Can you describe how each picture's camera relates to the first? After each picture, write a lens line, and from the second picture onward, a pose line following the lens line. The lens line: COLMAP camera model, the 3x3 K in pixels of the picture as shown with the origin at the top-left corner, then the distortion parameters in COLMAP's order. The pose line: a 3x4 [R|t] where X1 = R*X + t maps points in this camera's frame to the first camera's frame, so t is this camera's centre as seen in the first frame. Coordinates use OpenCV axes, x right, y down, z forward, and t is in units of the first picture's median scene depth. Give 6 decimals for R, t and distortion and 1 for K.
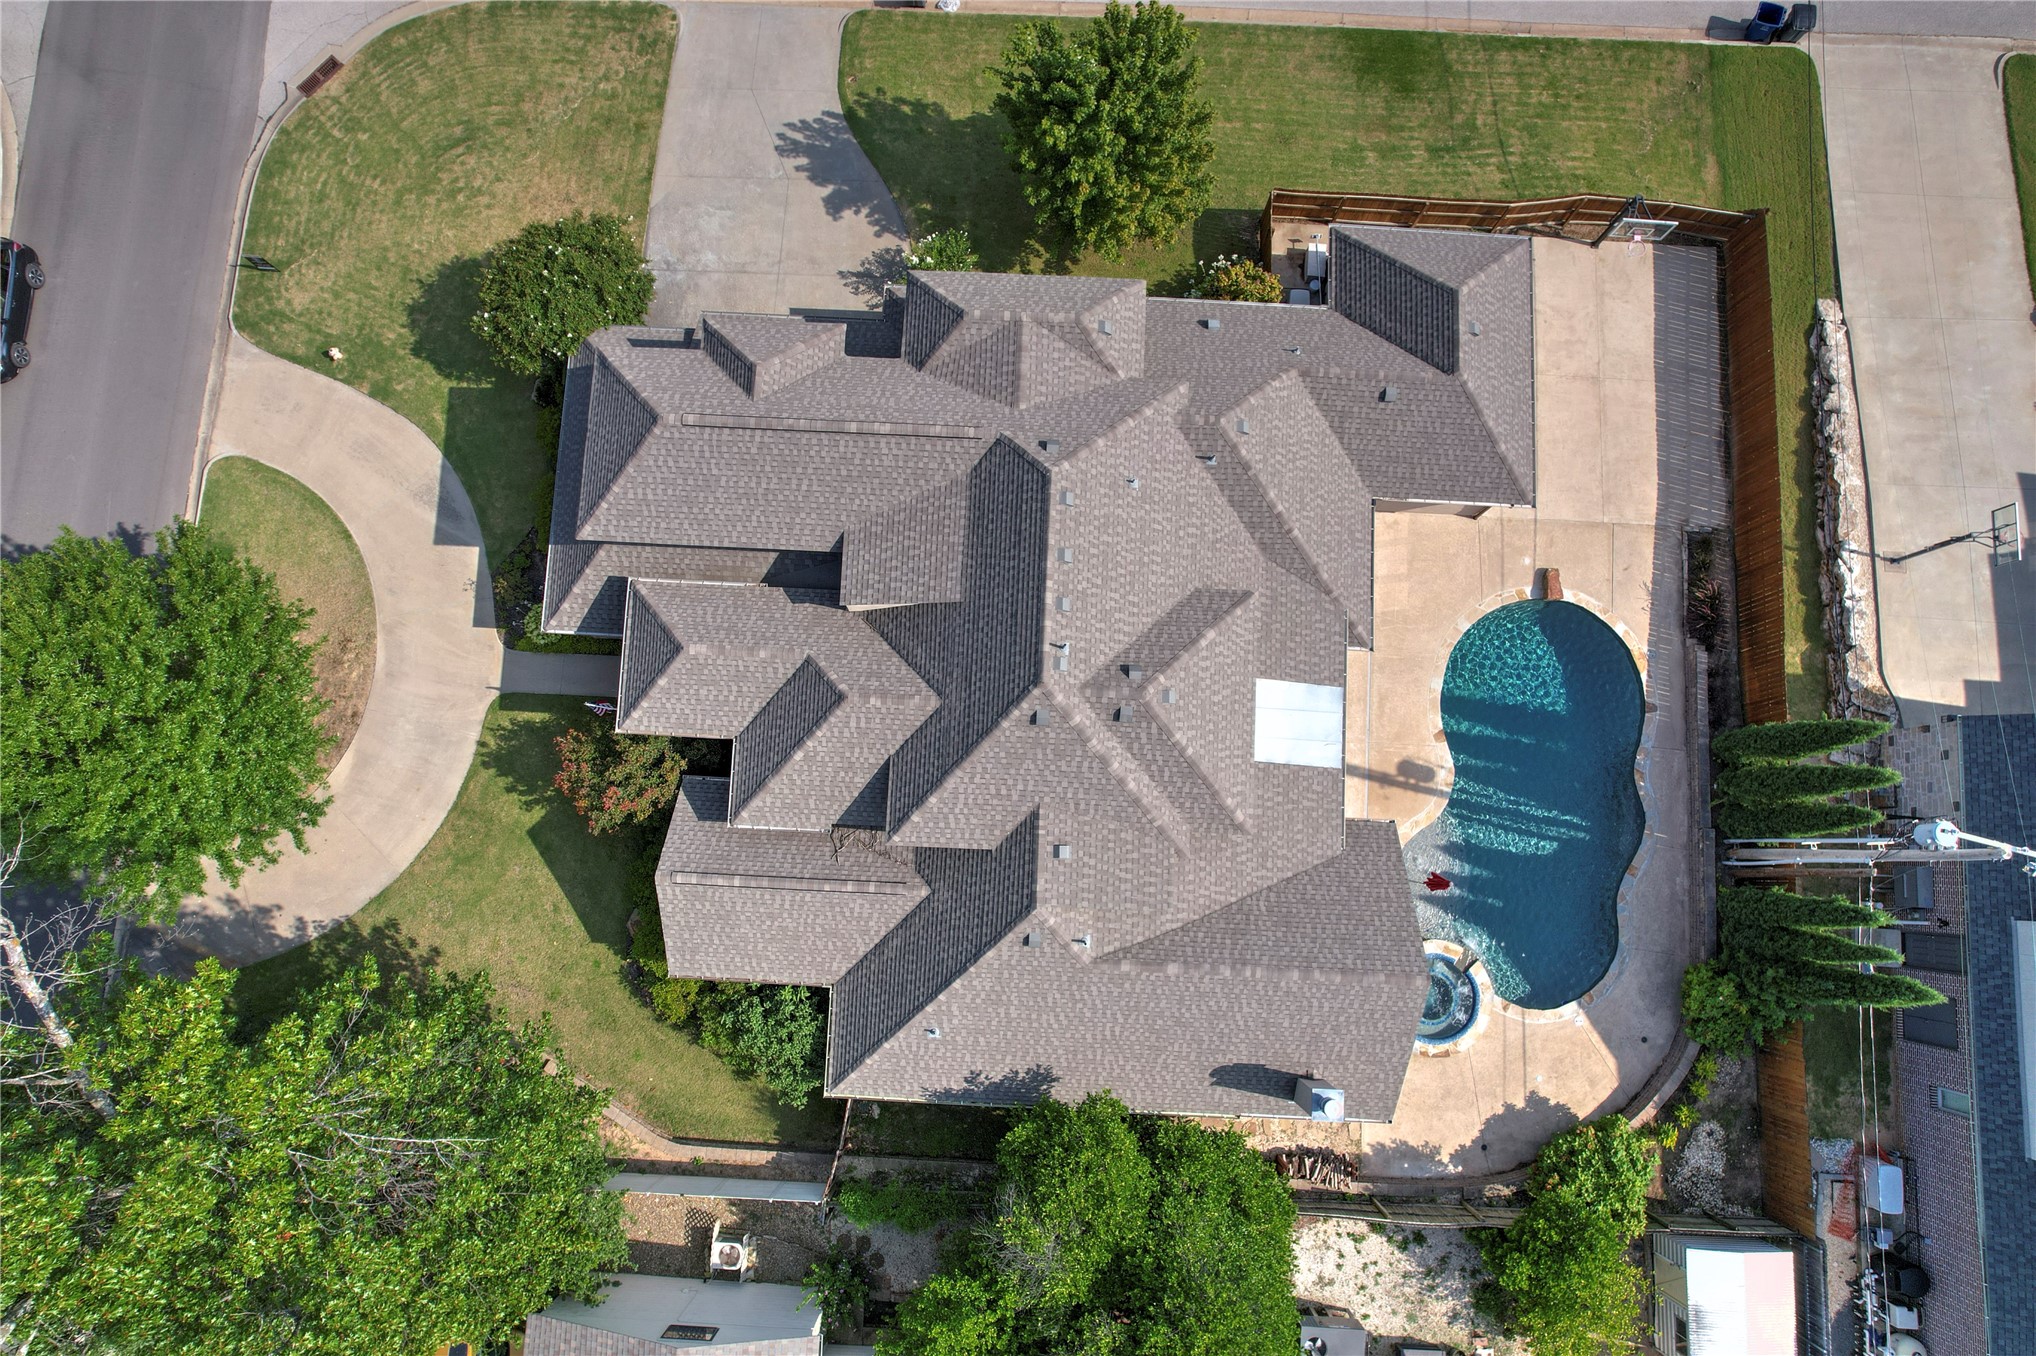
lens RADIAL K [[1294.2, 0, 1019.6], [0, 1294.2, 681.3], [0, 0, 1]] dist [-0.085797, 0.073429]
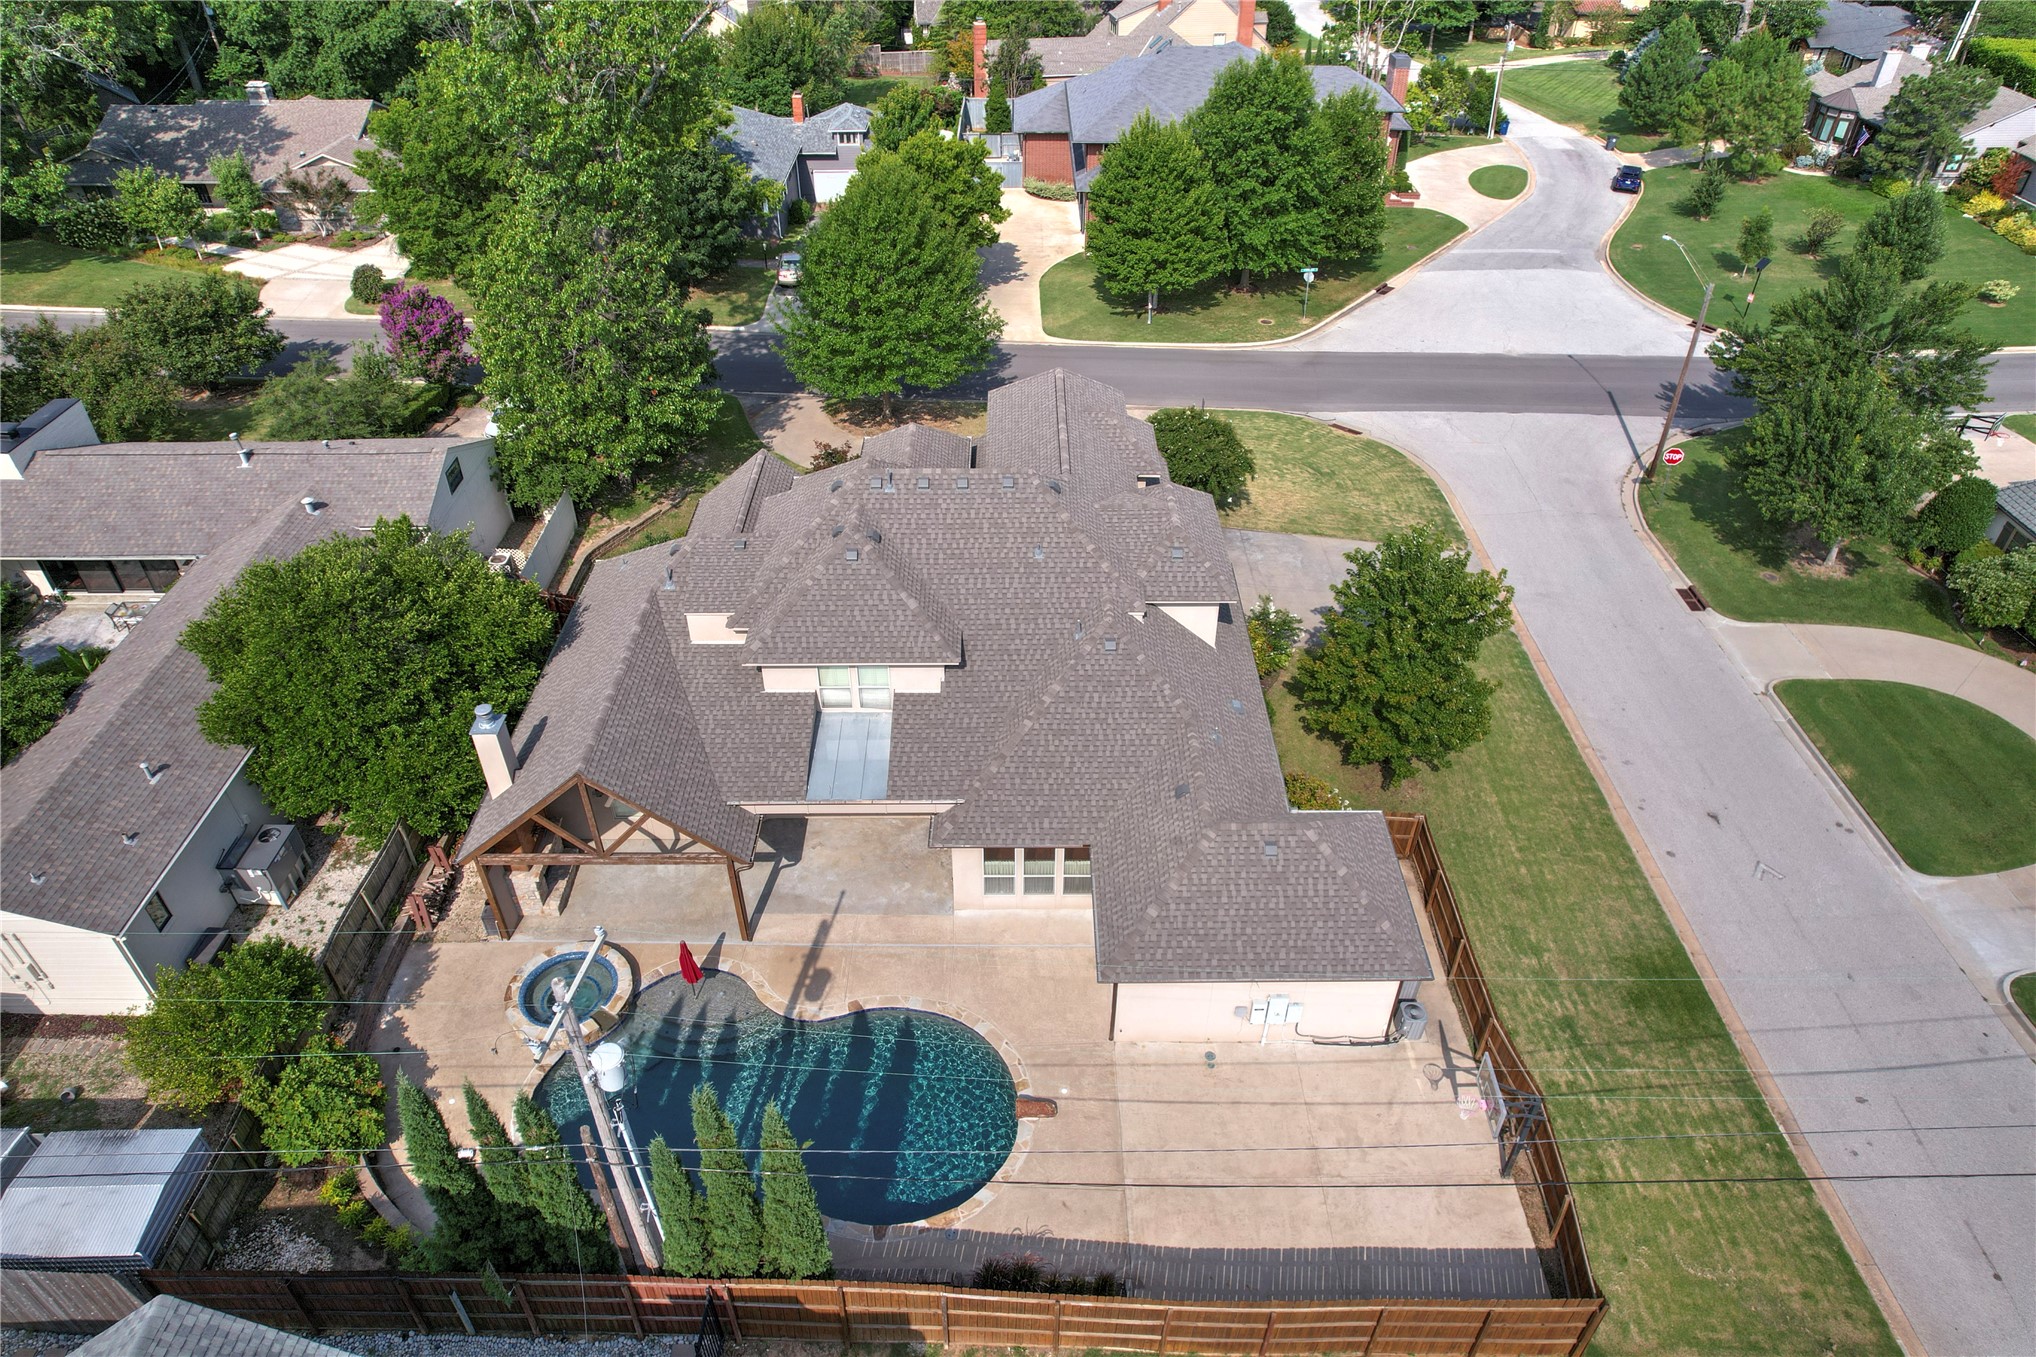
lens RADIAL K [[1294.2, 0, 1019.6], [0, 1294.2, 681.8], [0, 0, 1]] dist [-0.085797, 0.073429]
pose [[0.052432, 0.612457, -0.788763, 0.890400], [-0.989980, 0.135582, 0.039468, -0.134577], [0.131114, 0.778790, 0.613429, 0.287248]]
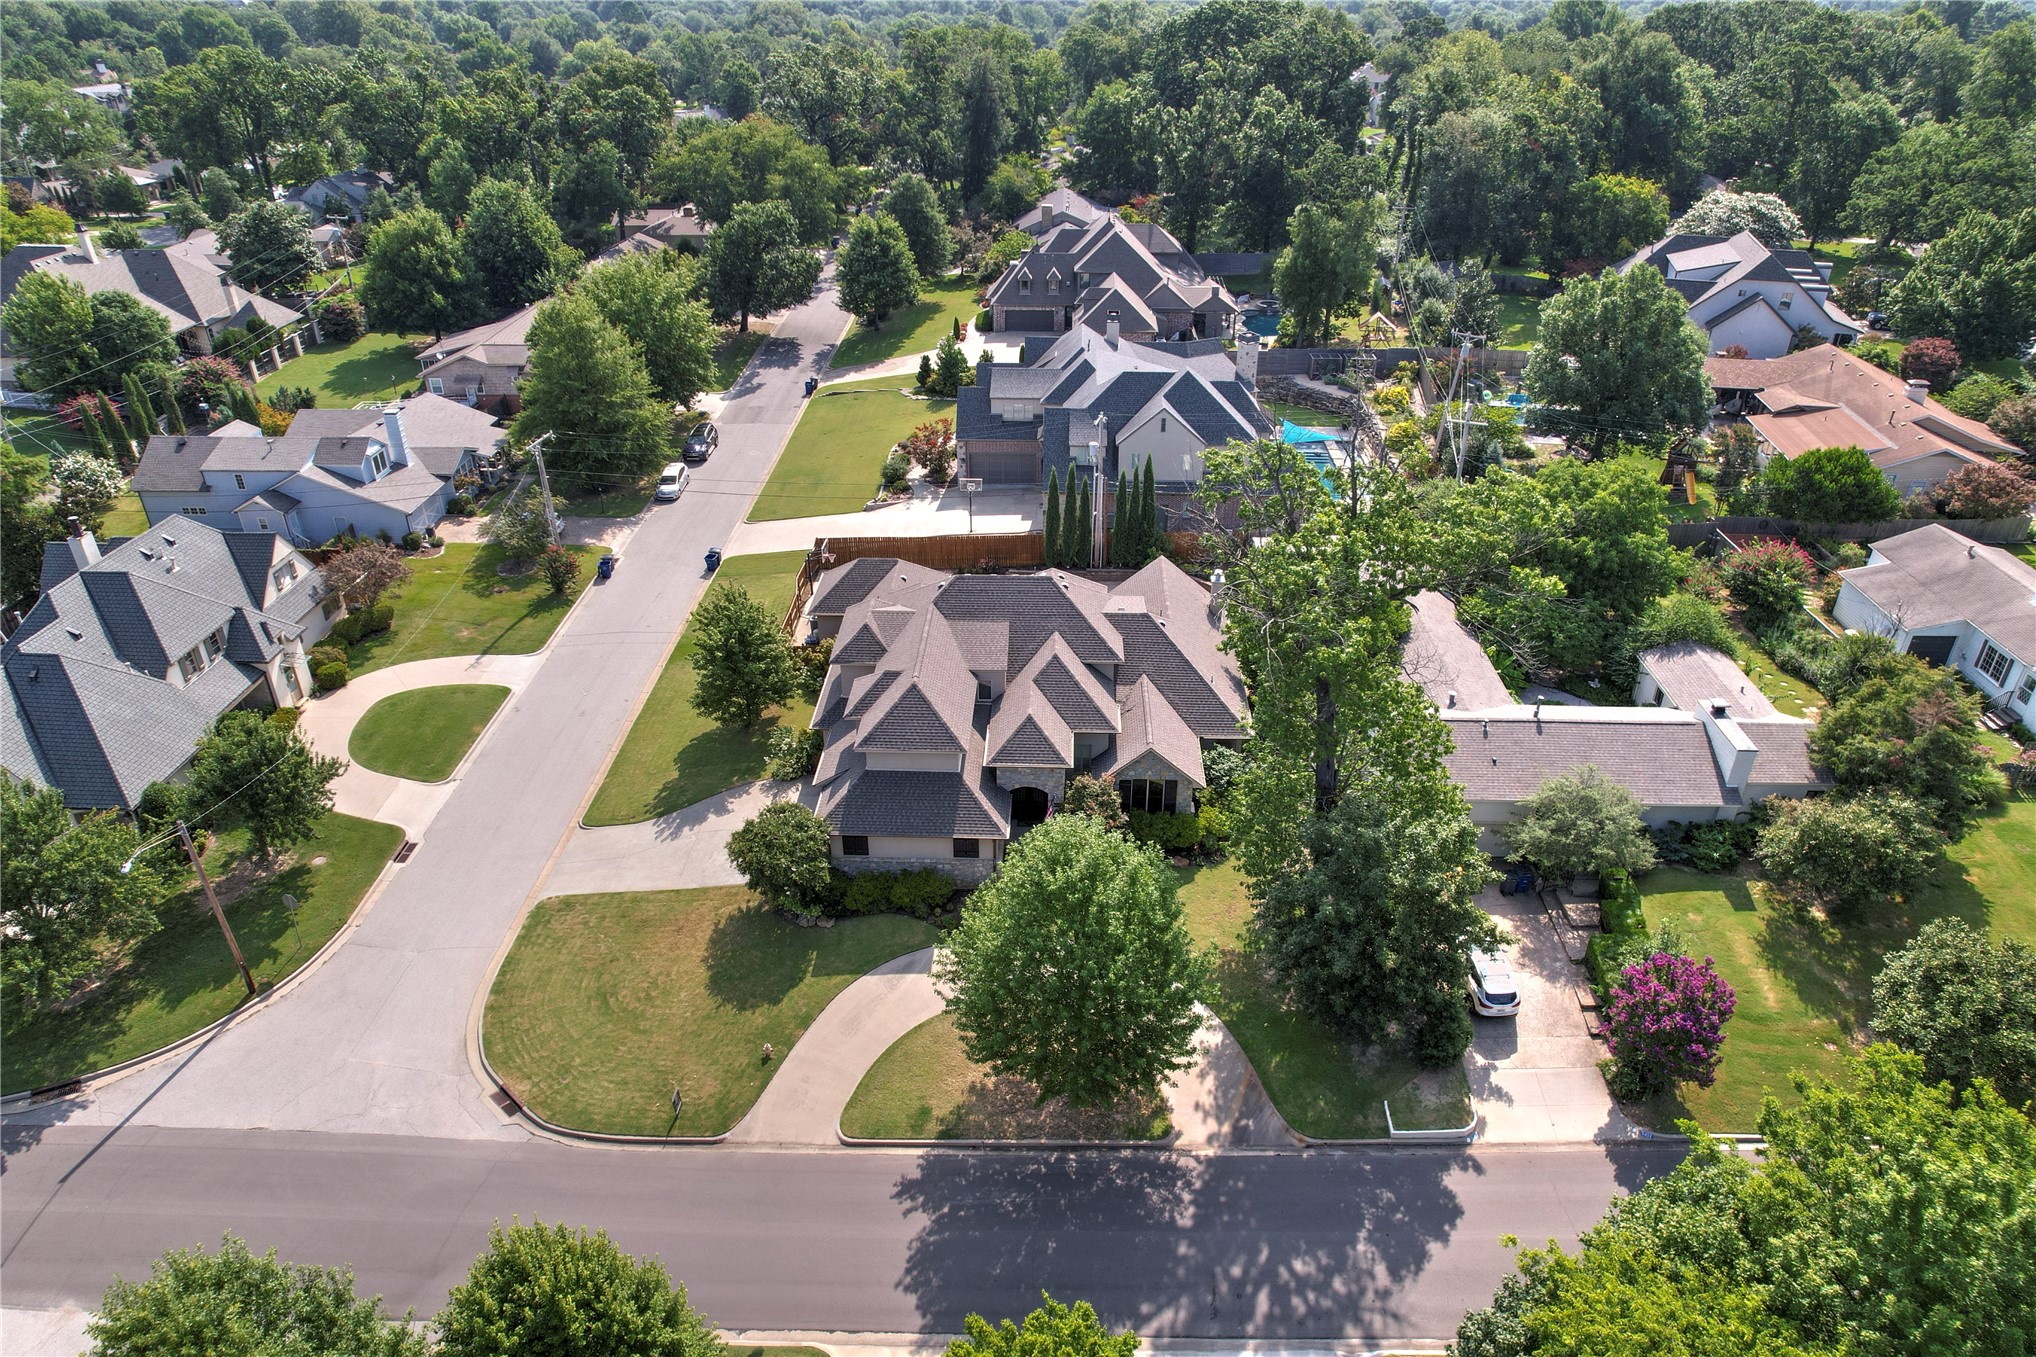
lens RADIAL K [[1294.2, 0, 1019.6], [0, 1294.2, 681.8], [0, 0, 1]] dist [-0.085797, 0.073429]
pose [[-0.010477, -0.504566, 0.863310, -1.534347], [0.990842, 0.110994, 0.076896, -0.156954], [-0.134621, 0.856209, 0.498782, 0.014931]]
